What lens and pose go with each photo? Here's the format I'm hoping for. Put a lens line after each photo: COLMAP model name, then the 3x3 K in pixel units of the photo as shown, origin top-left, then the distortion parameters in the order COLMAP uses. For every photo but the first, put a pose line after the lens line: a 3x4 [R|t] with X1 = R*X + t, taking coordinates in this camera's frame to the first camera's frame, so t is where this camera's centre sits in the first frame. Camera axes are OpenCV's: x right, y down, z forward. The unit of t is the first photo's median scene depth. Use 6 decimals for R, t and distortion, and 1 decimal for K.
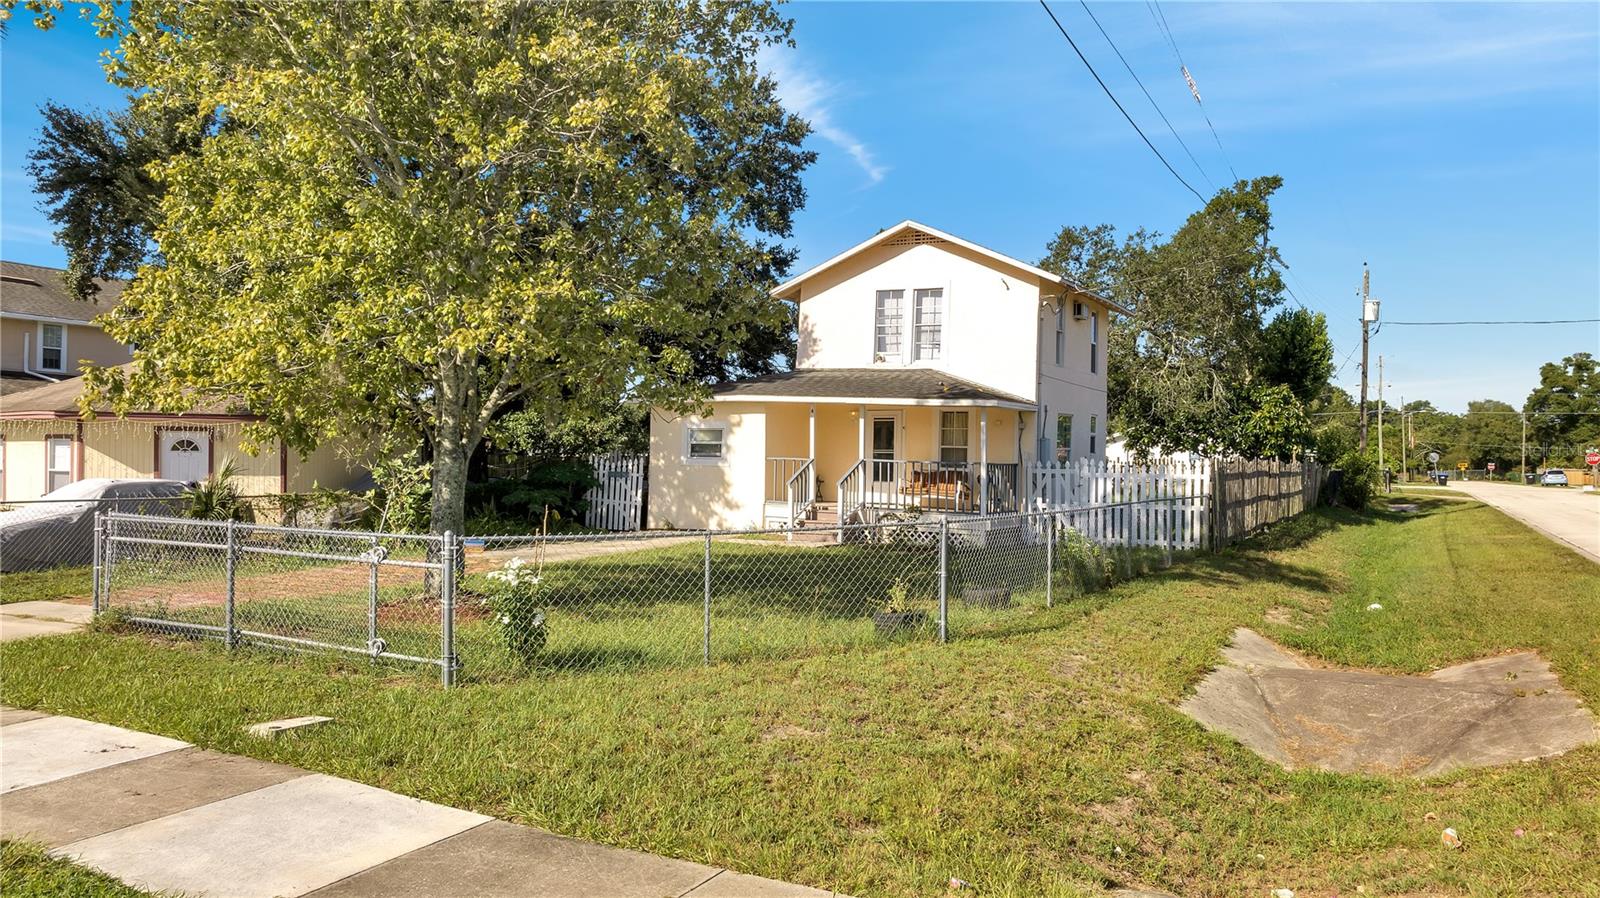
lens RADIAL K [[1114.2, 0, 808.2], [0, 1114.2, 445.3], [0, 0, 1]] dist [-0.013358, -0.000547]
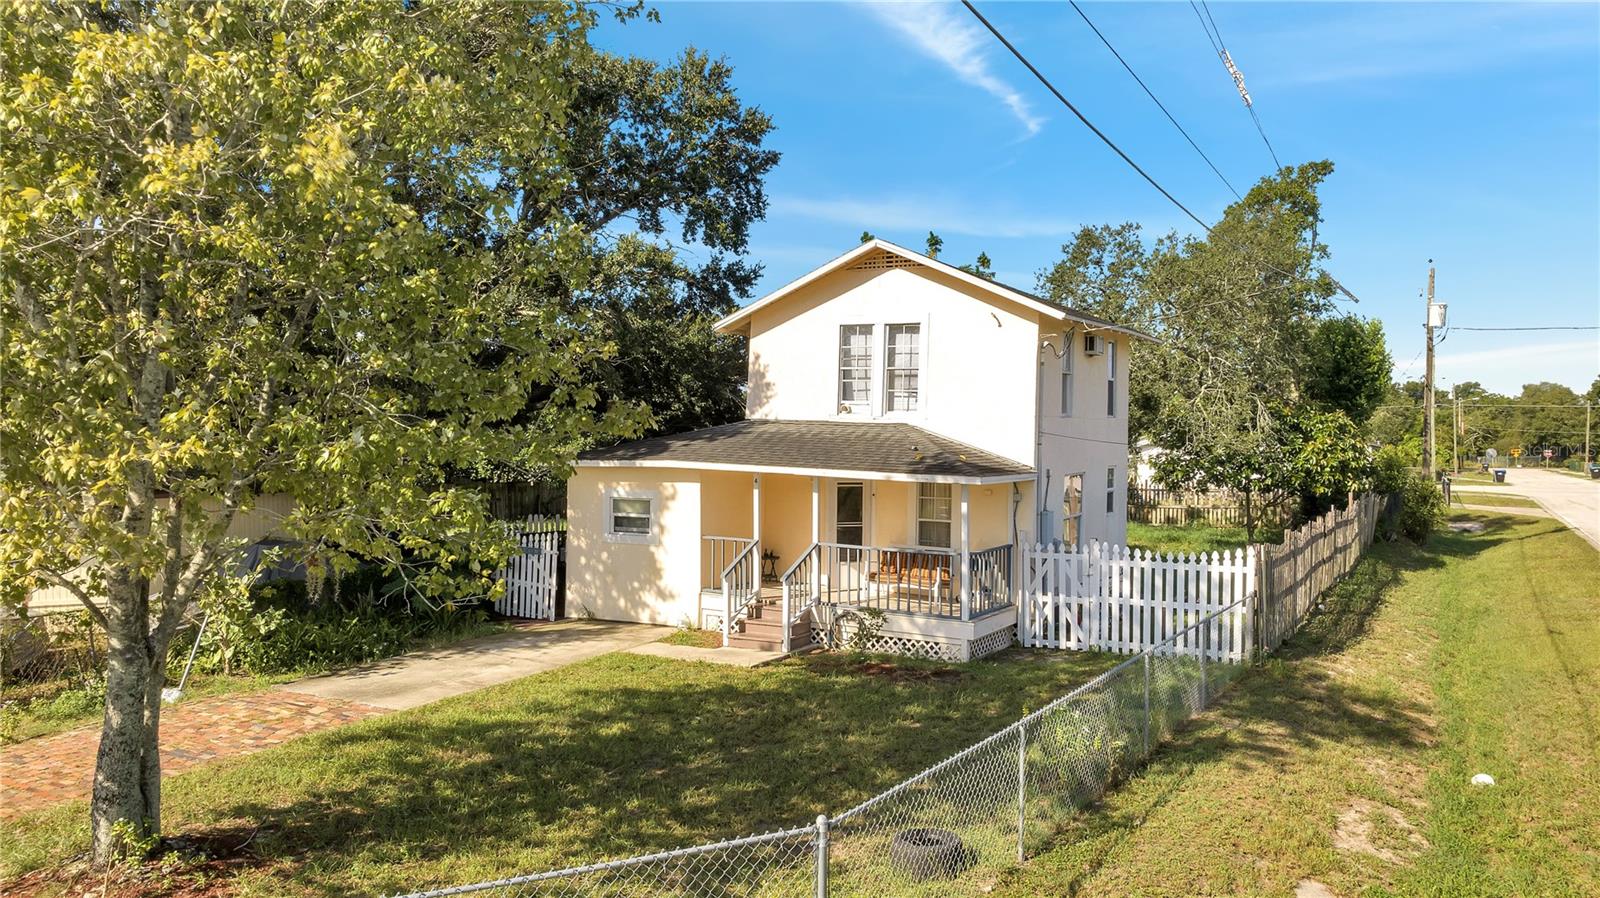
lens RADIAL K [[1121.8, 0, 805.4], [0, 1121.8, 455.1], [0, 0, 1]] dist [-0.037330, 0.044550]
pose [[0.999514, -0.008659, -0.029953, 0.059627], [0.009457, 0.999601, 0.026602, -0.066143], [0.029711, -0.026873, 0.999197, 0.178460]]
